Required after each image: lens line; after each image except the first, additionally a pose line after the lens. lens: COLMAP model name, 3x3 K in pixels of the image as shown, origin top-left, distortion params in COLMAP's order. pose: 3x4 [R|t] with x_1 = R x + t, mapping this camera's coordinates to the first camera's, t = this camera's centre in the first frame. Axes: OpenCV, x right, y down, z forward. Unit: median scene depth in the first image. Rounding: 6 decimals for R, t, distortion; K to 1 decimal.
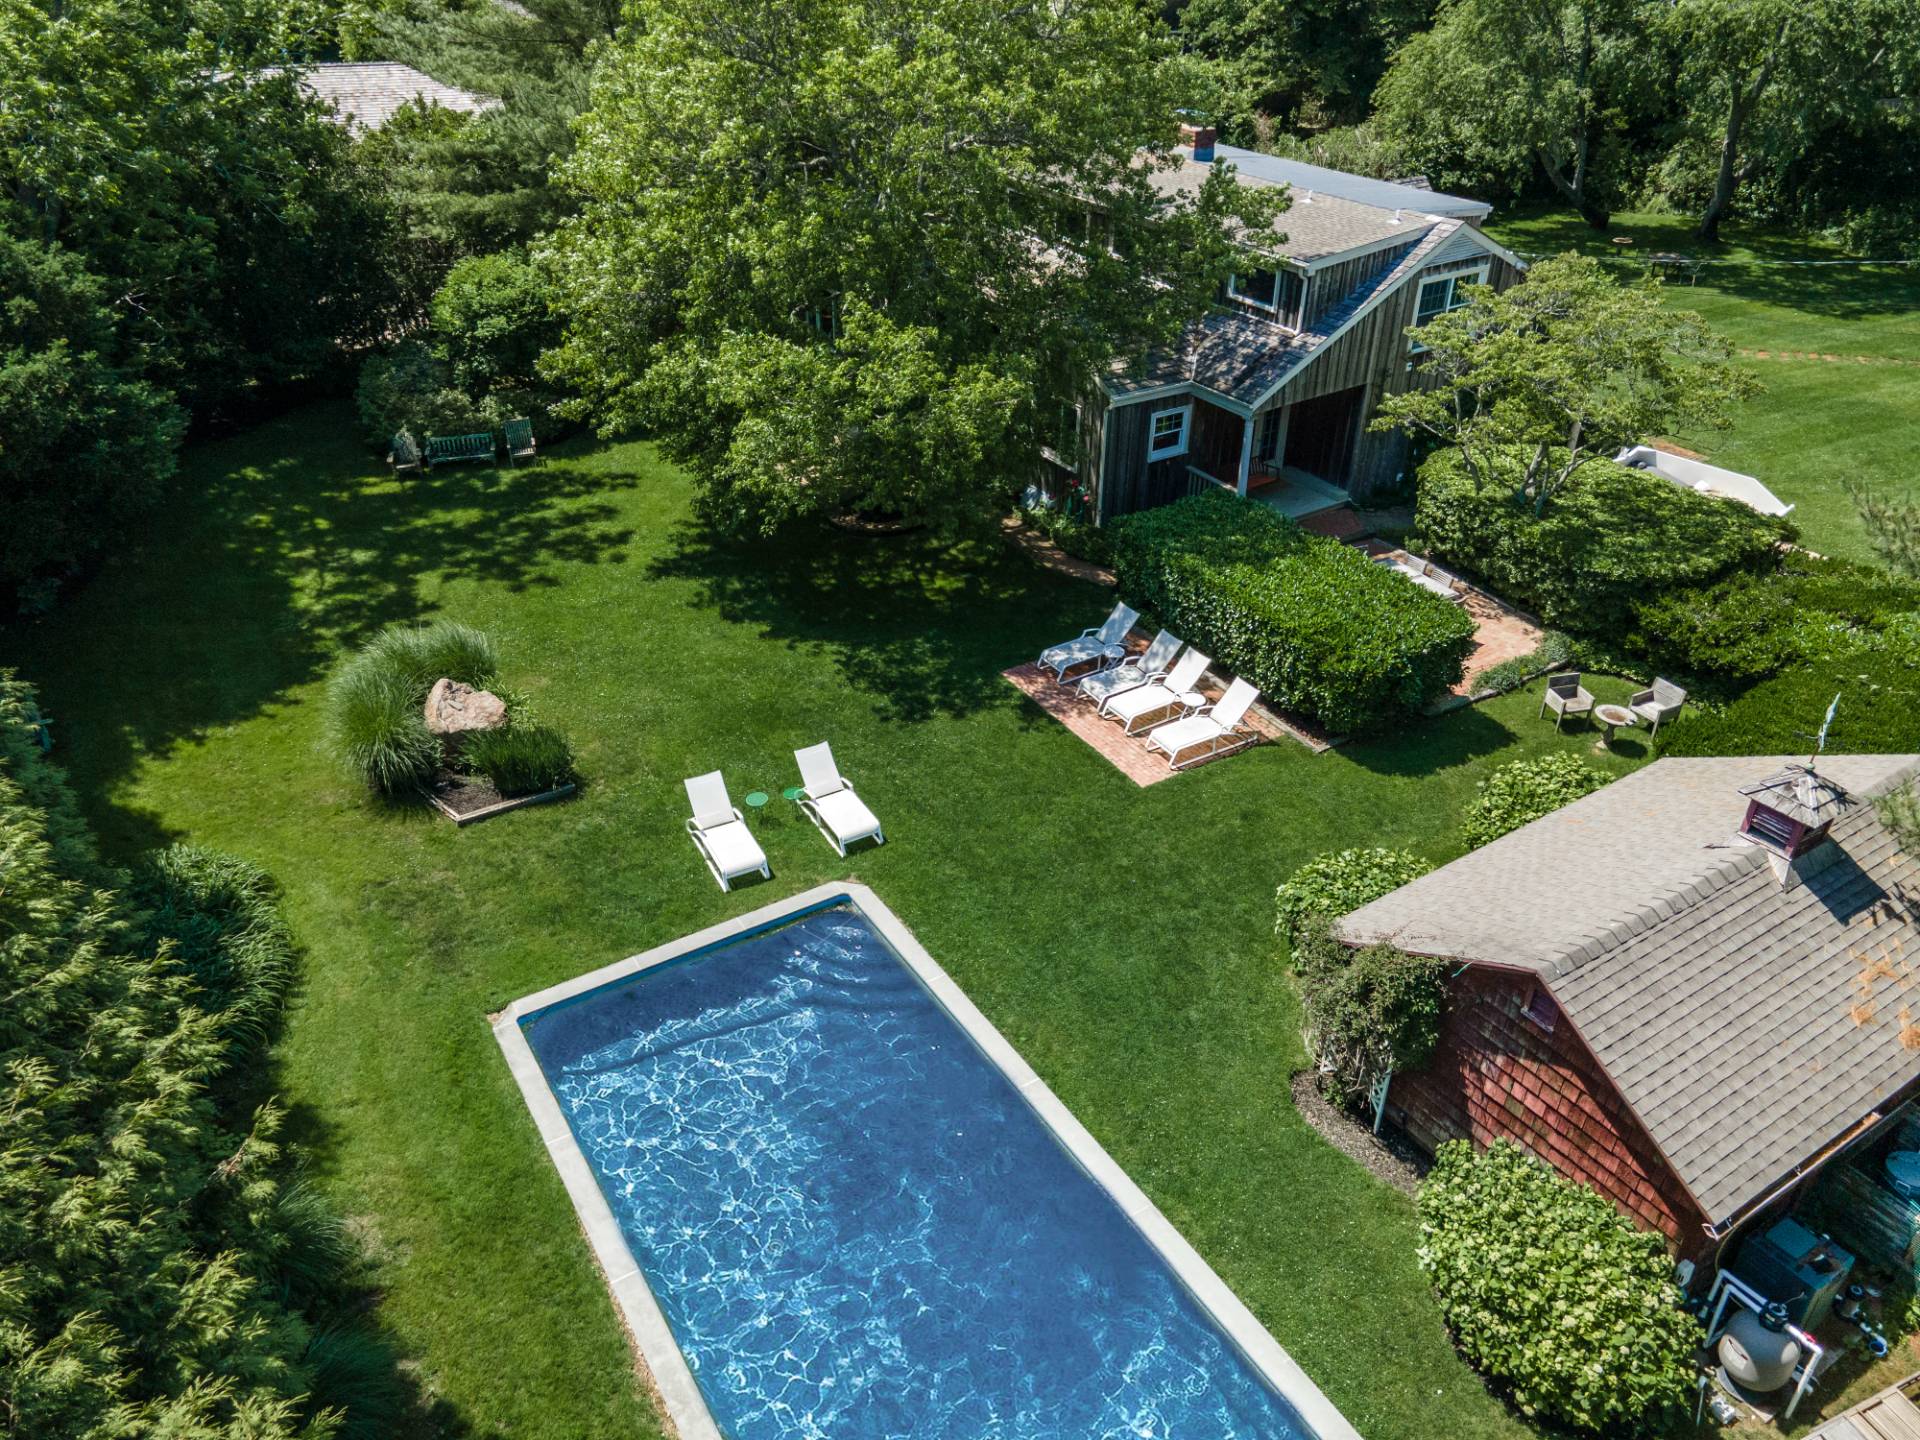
lens RADIAL K [[1374.7, 0, 939.8], [0, 1374.7, 719.6], [0, 0, 1]] dist [0.000065, 0.033563]
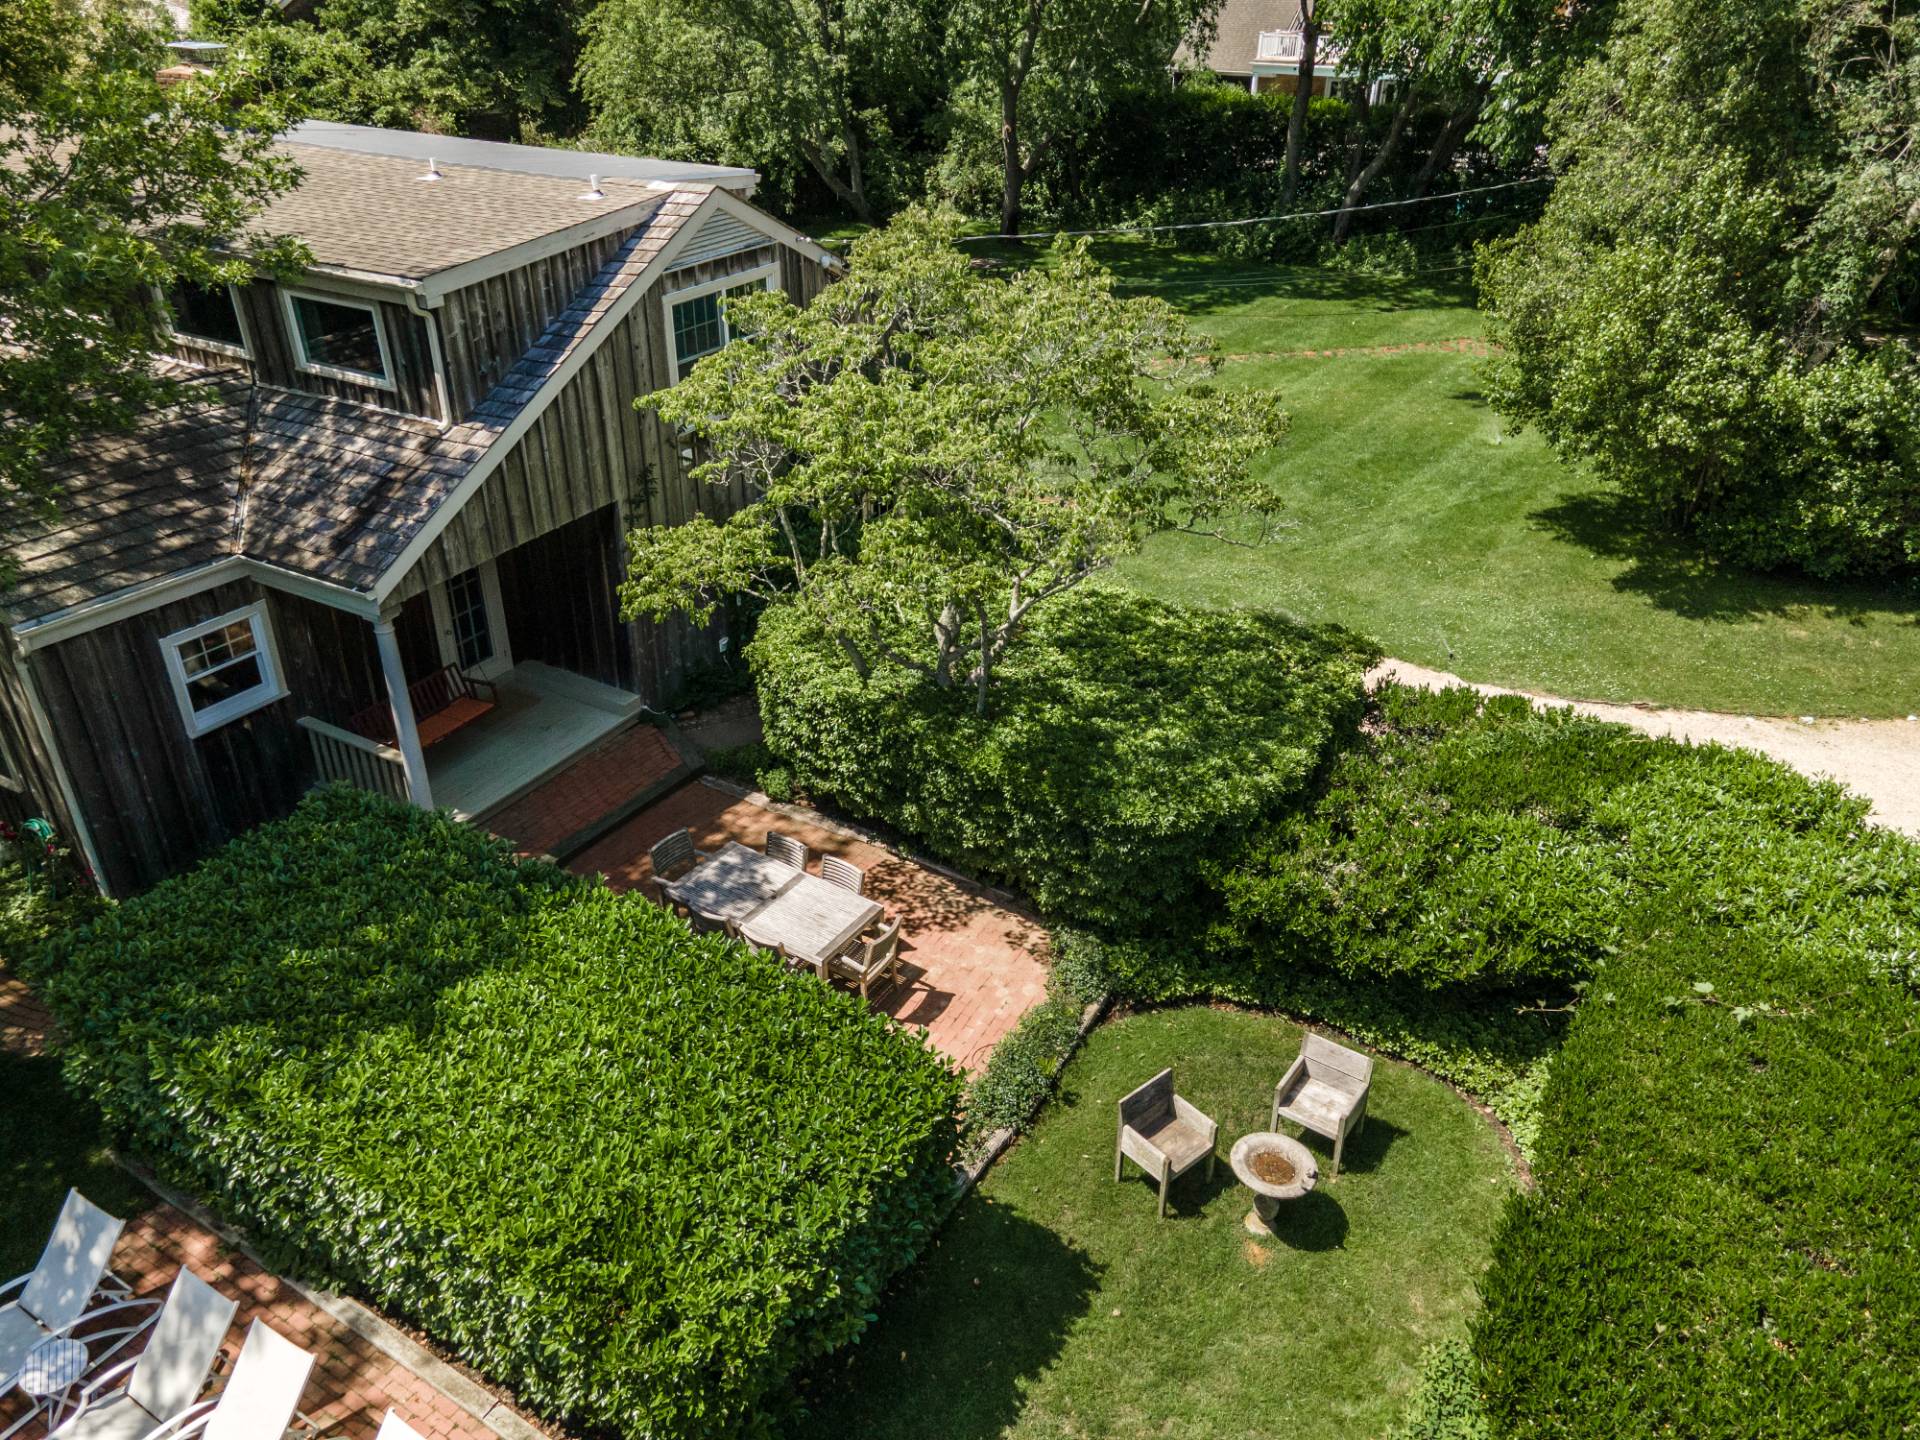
lens RADIAL K [[1374.7, 0, 939.8], [0, 1374.7, 719.6], [0, 0, 1]] dist [0.000065, 0.033563]
pose [[0.885988, -0.220282, 0.408046, 0.195970], [0.239239, 0.970949, 0.004706, -0.142196], [-0.397229, 0.093450, 0.912949, 0.501880]]
